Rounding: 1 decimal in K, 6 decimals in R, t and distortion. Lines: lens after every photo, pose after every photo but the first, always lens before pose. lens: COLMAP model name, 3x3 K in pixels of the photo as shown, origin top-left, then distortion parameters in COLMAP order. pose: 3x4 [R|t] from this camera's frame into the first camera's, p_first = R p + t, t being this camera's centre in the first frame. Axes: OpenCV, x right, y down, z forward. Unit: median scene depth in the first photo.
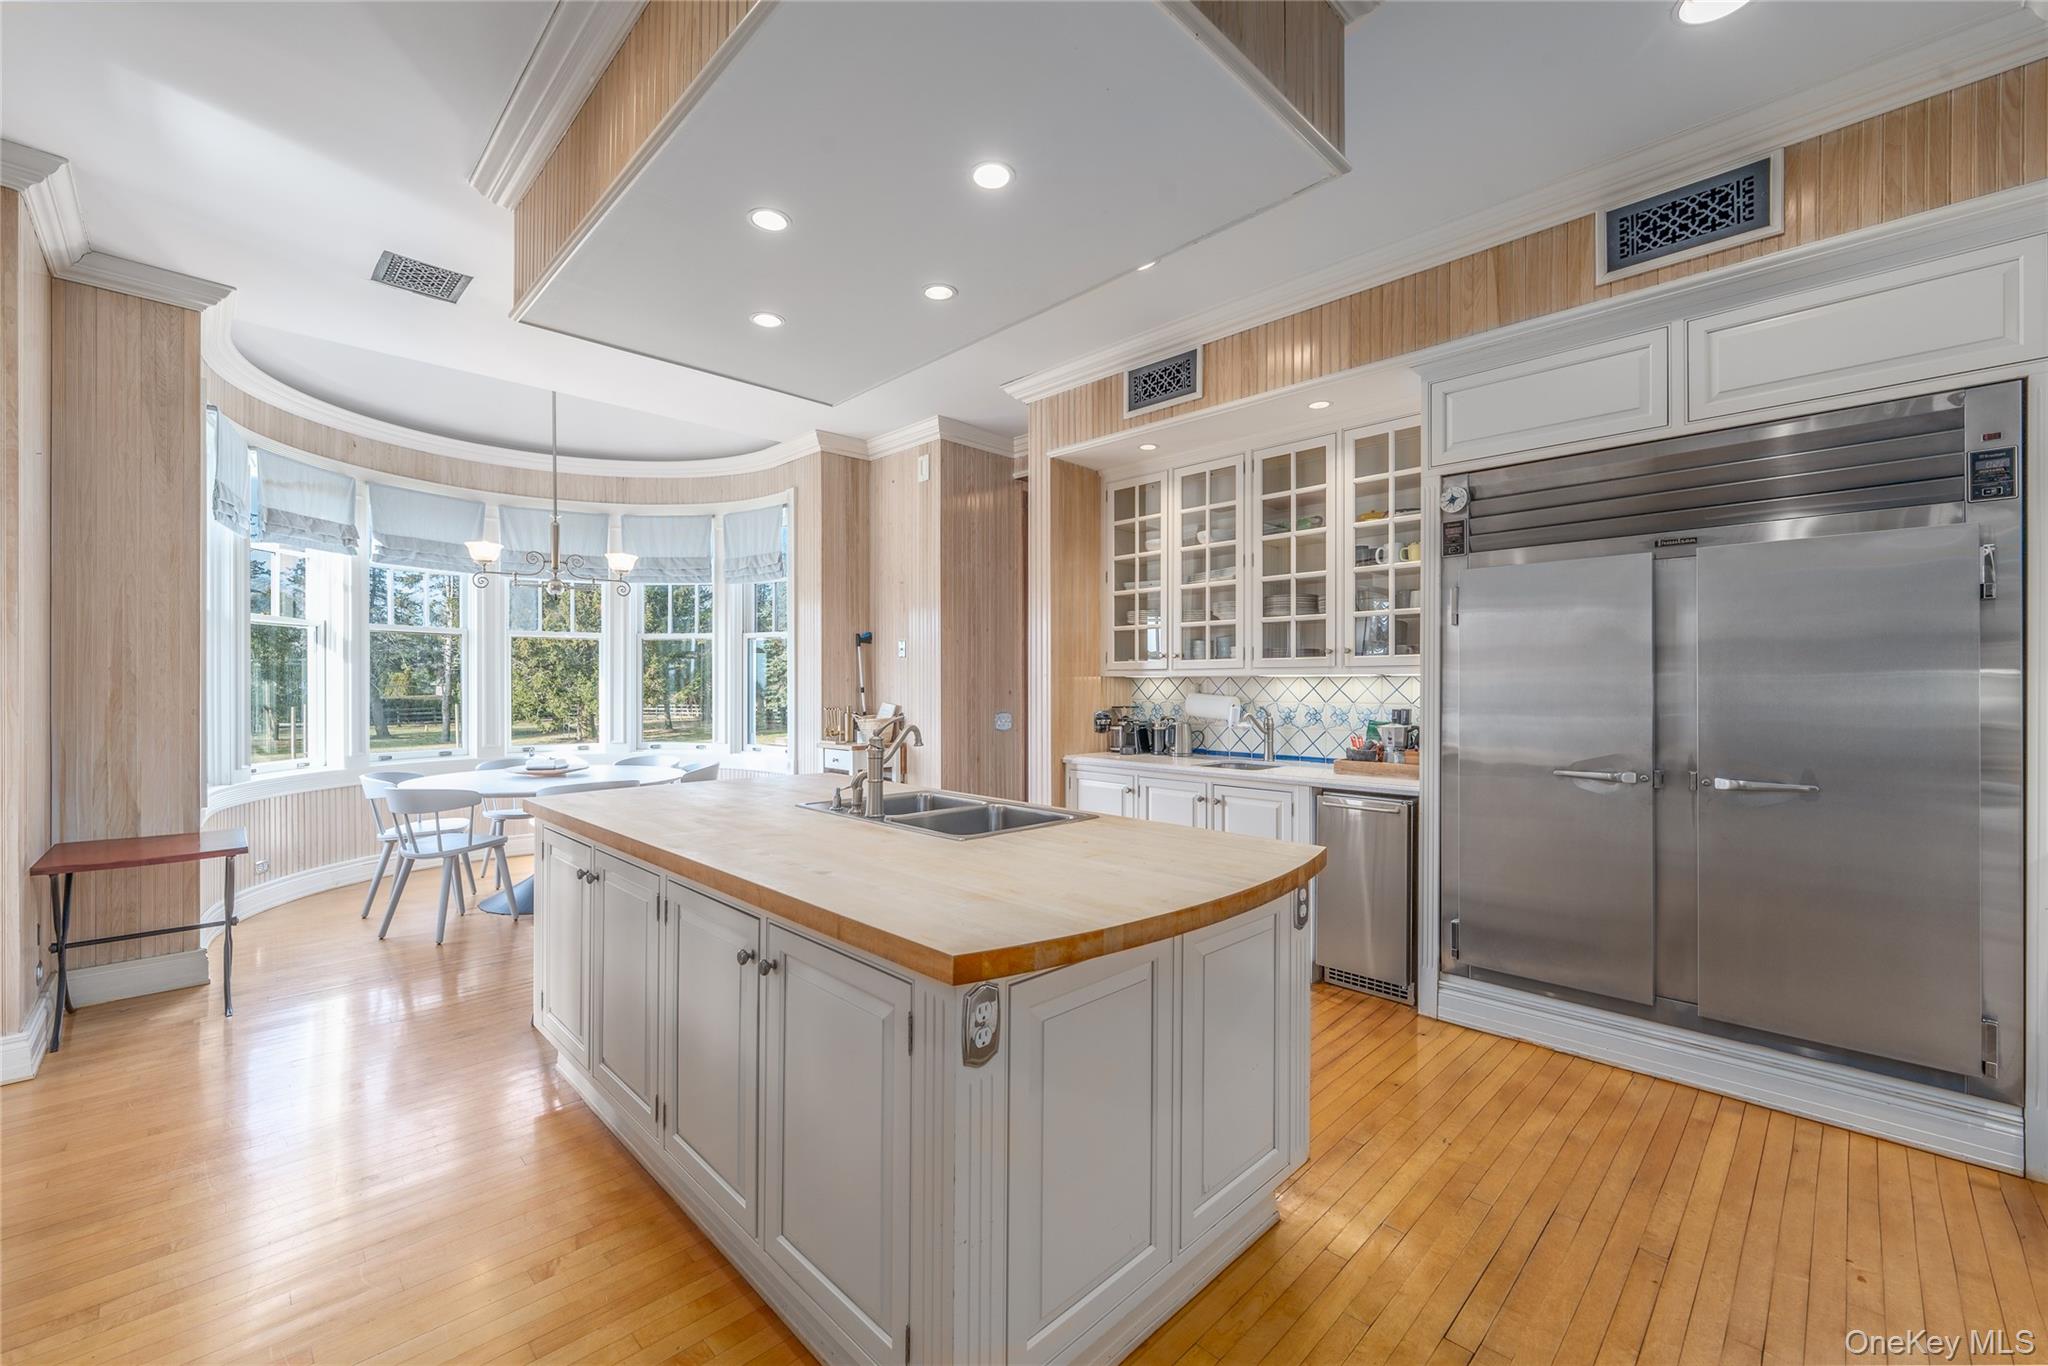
lens RADIAL K [[829.6, 0, 1022.4], [0, 829.6, 684.9], [0, 0, 1]] dist [-0.000981, -0.000147]
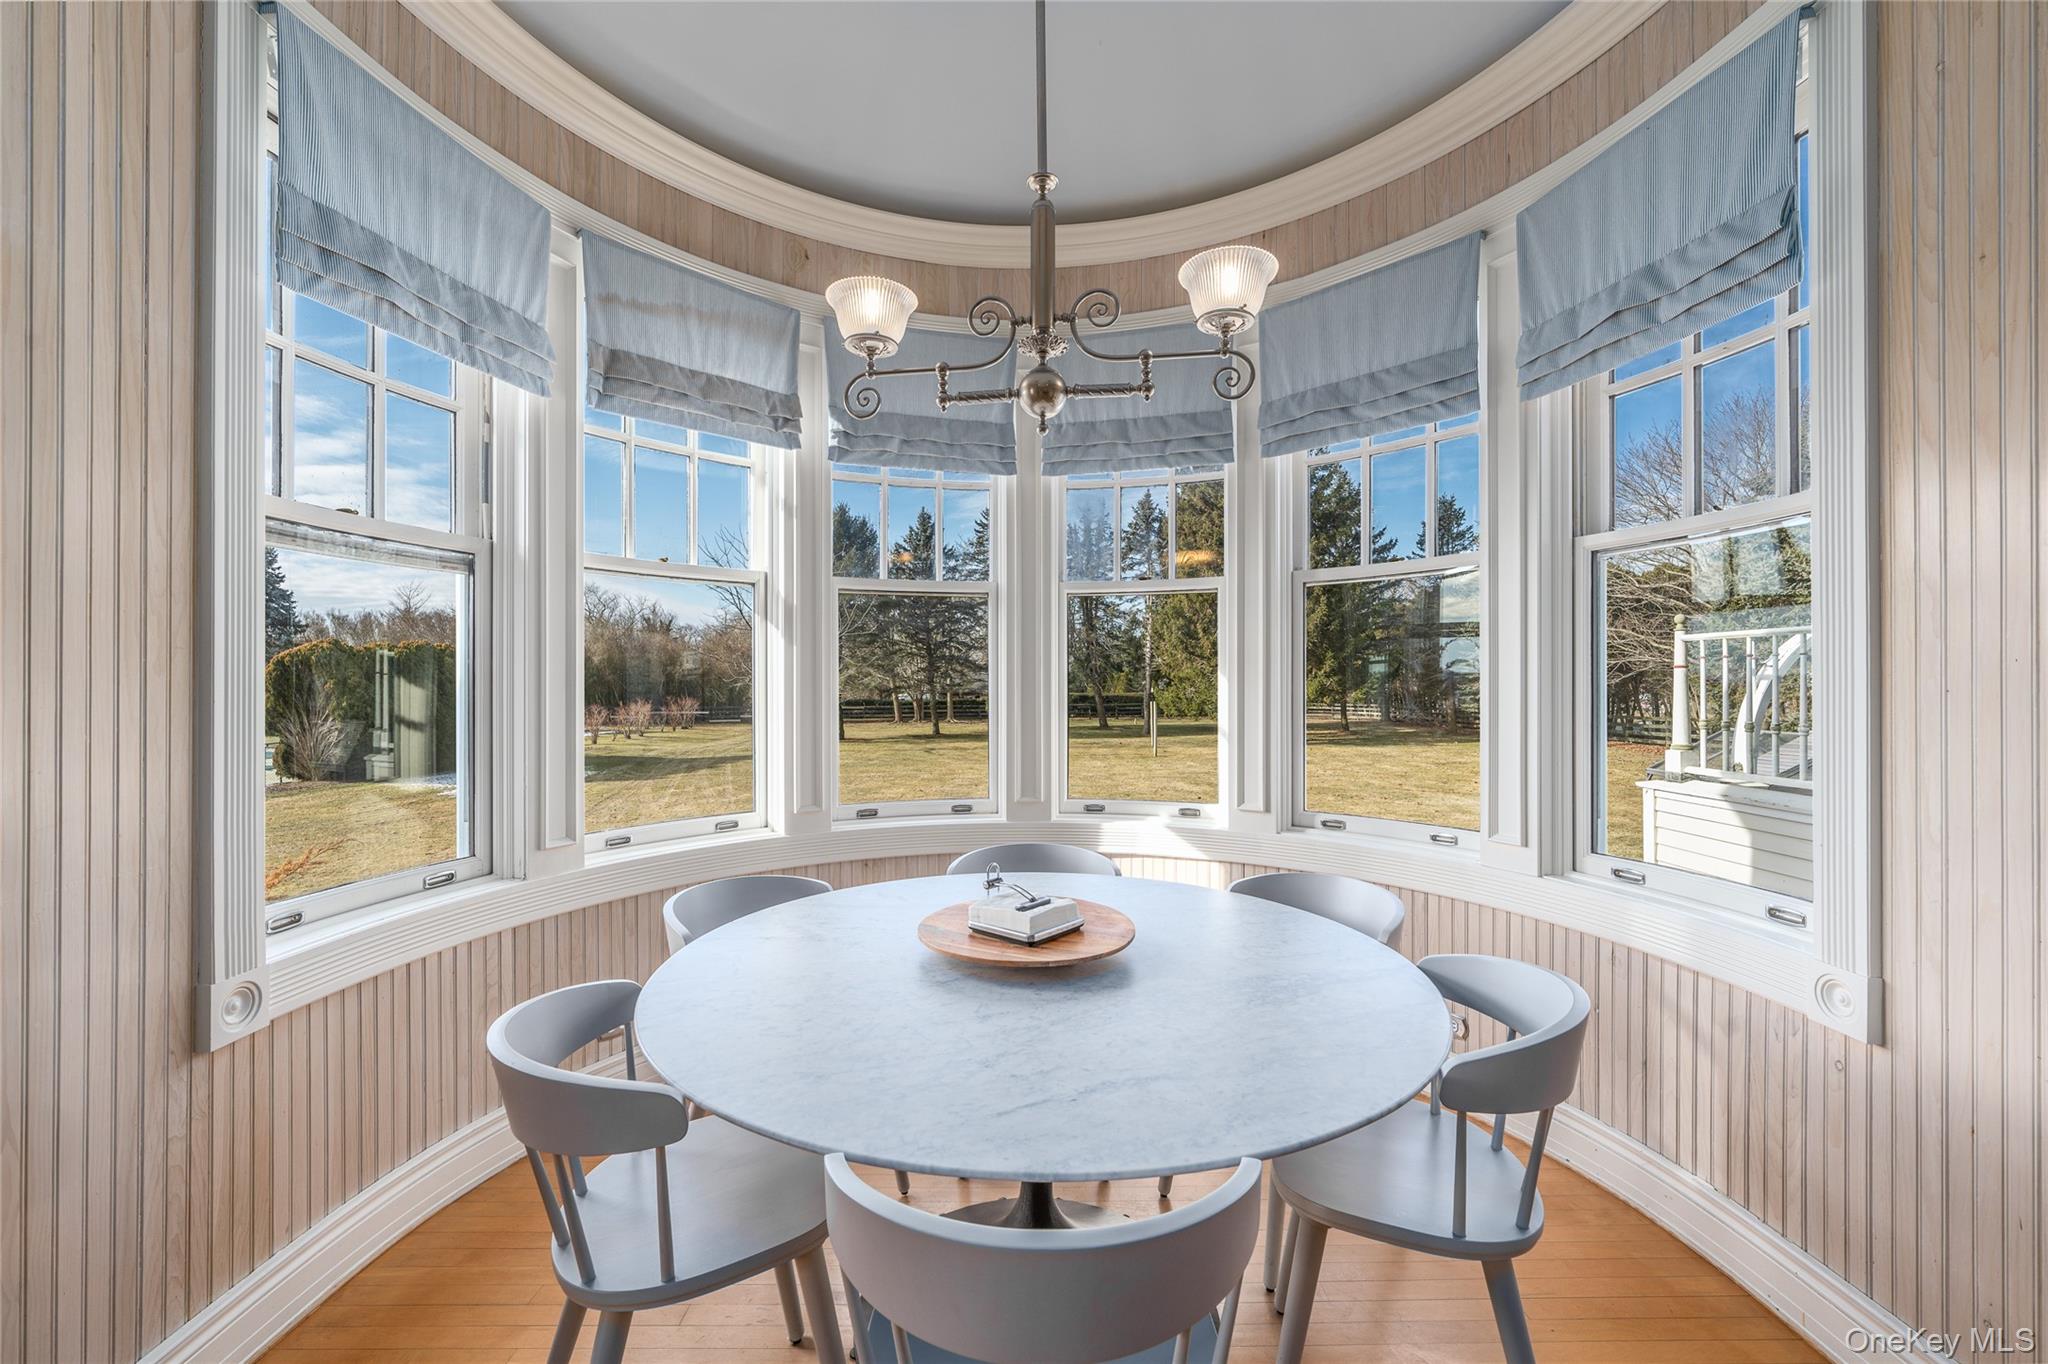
lens RADIAL K [[829.6, 0, 1022.0], [0, 829.6, 683.2], [0, 0, 1]] dist [-0.000981, -0.000147]
pose [[0.716092, -0.002125, -0.698003, -0.289439], [0.002673, 0.999996, -0.000302, -0.000846], [0.698001, -0.001650, 0.716095, 0.650907]]
